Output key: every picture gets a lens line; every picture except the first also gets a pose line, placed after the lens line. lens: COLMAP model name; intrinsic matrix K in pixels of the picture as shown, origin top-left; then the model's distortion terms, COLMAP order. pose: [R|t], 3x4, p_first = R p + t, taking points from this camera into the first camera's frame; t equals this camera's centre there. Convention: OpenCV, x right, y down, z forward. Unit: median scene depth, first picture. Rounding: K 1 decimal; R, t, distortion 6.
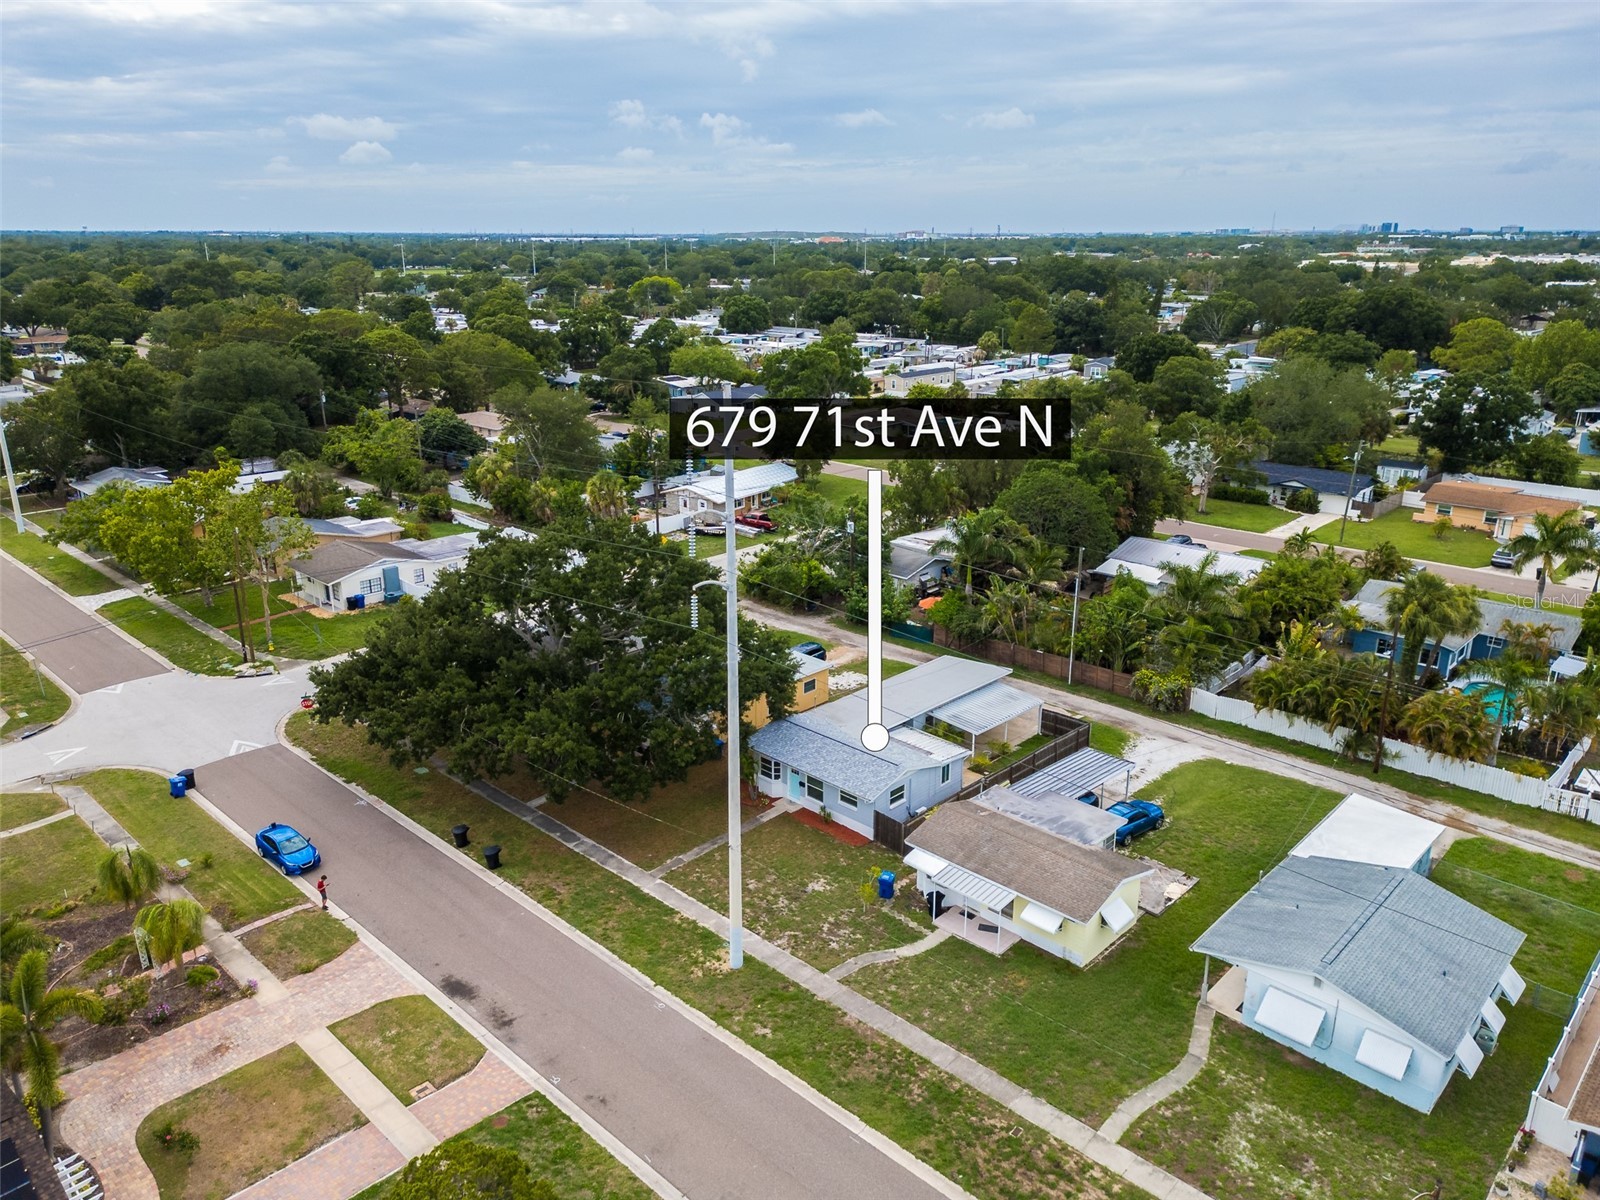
lens RADIAL K [[1140.4, 0, 800.0], [0, 1140.4, 600.0], [0, 0, 1]] dist [0.024916, -0.006665]
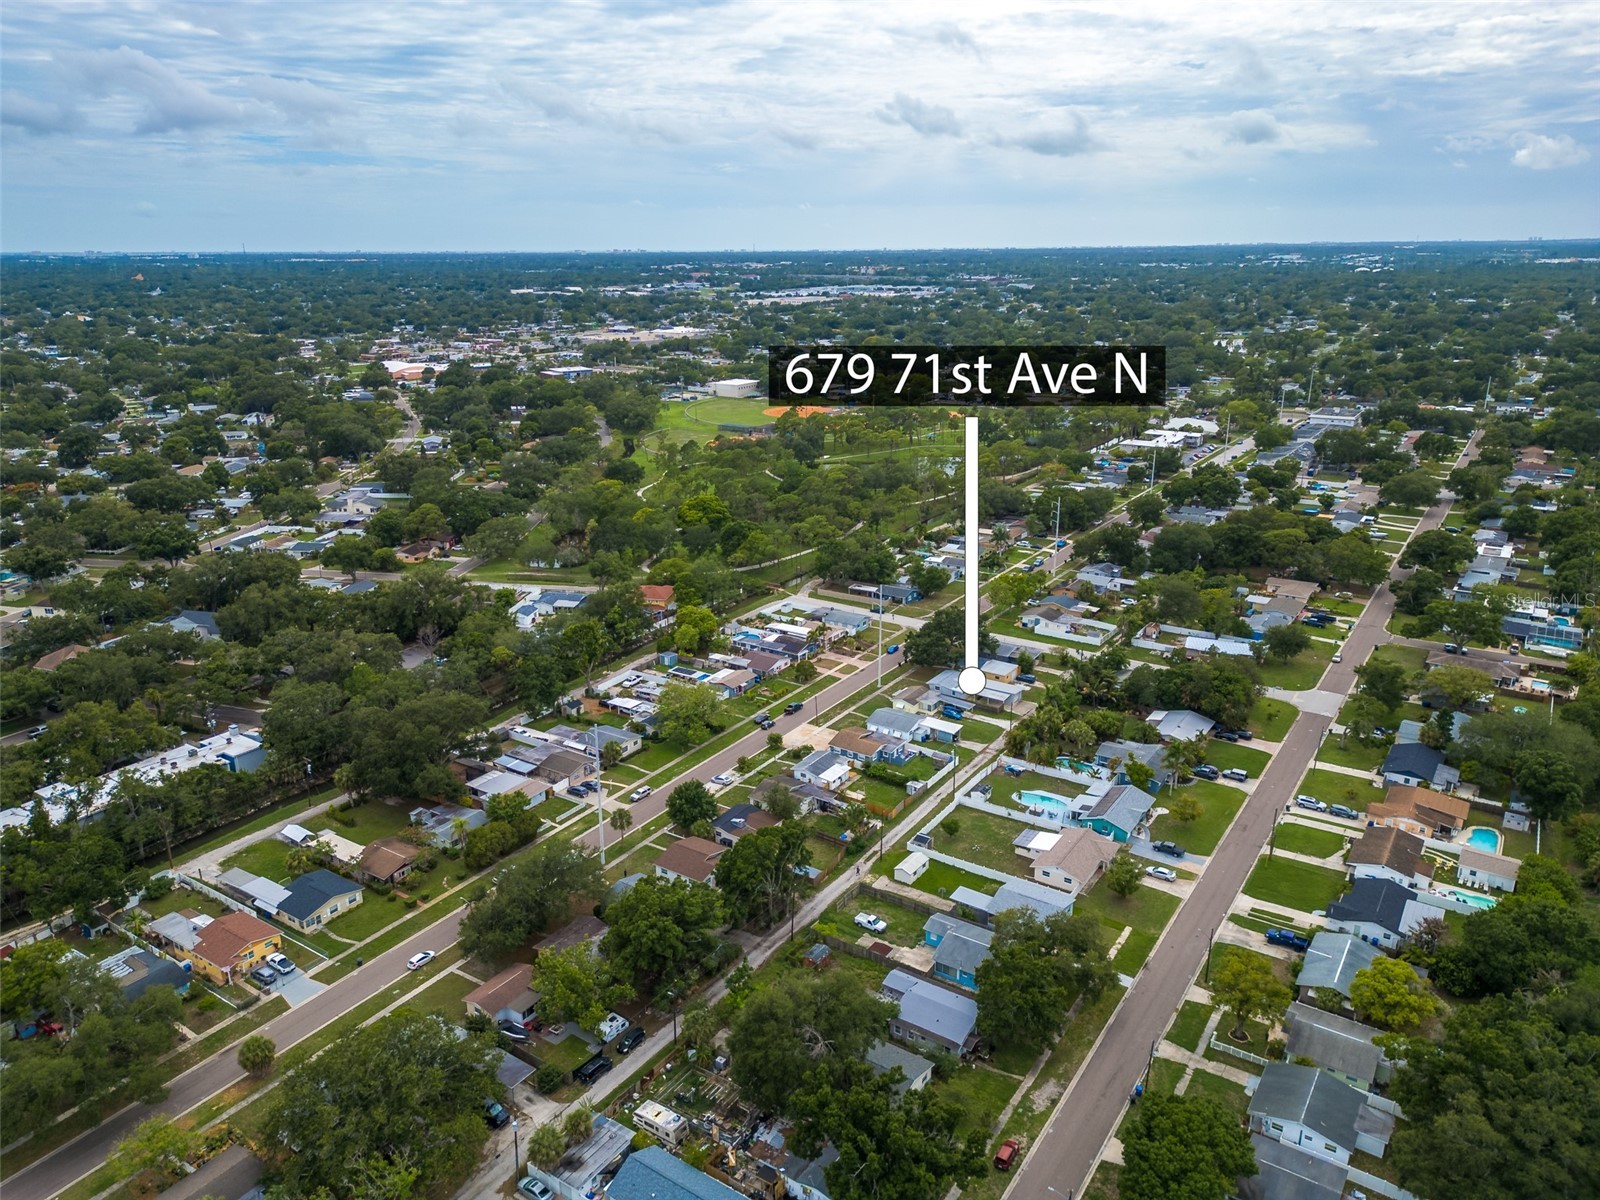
lens RADIAL K [[1108.7, 0, 791.6], [0, 1108.7, 604.7], [0, 0, 1]] dist [0.085584, -0.091062]
pose [[0.159692, 0.298533, -0.940945, 3.856877], [-0.293451, 0.924444, 0.243494, -0.981474], [0.942542, 0.237237, 0.235231, -0.587006]]
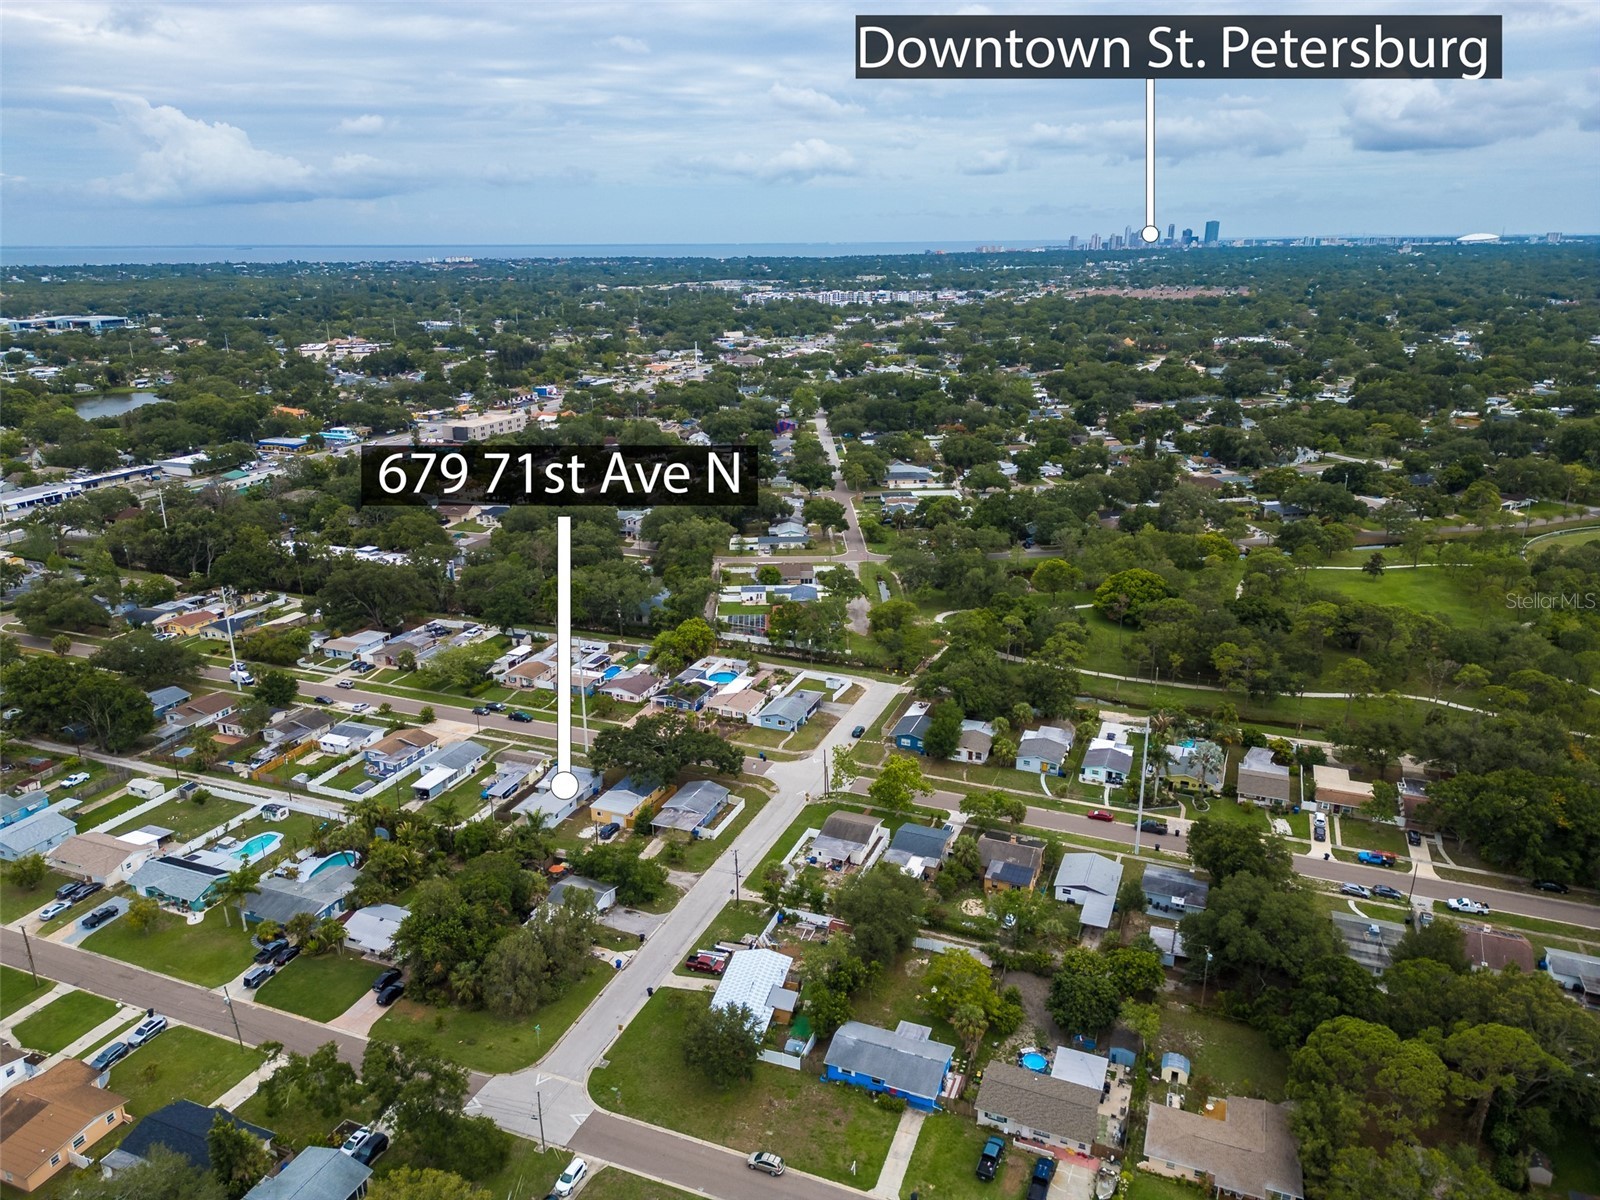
lens RADIAL K [[1112.8, 0, 793.7], [0, 1112.8, 604.4], [0, 0, 1]] dist [0.067687, -0.066450]
pose [[-0.931800, 0.117628, -0.343384, 0.541299], [-0.104885, 0.818420, 0.564968, -2.358613], [0.347488, 0.562453, -0.750266, 3.621876]]
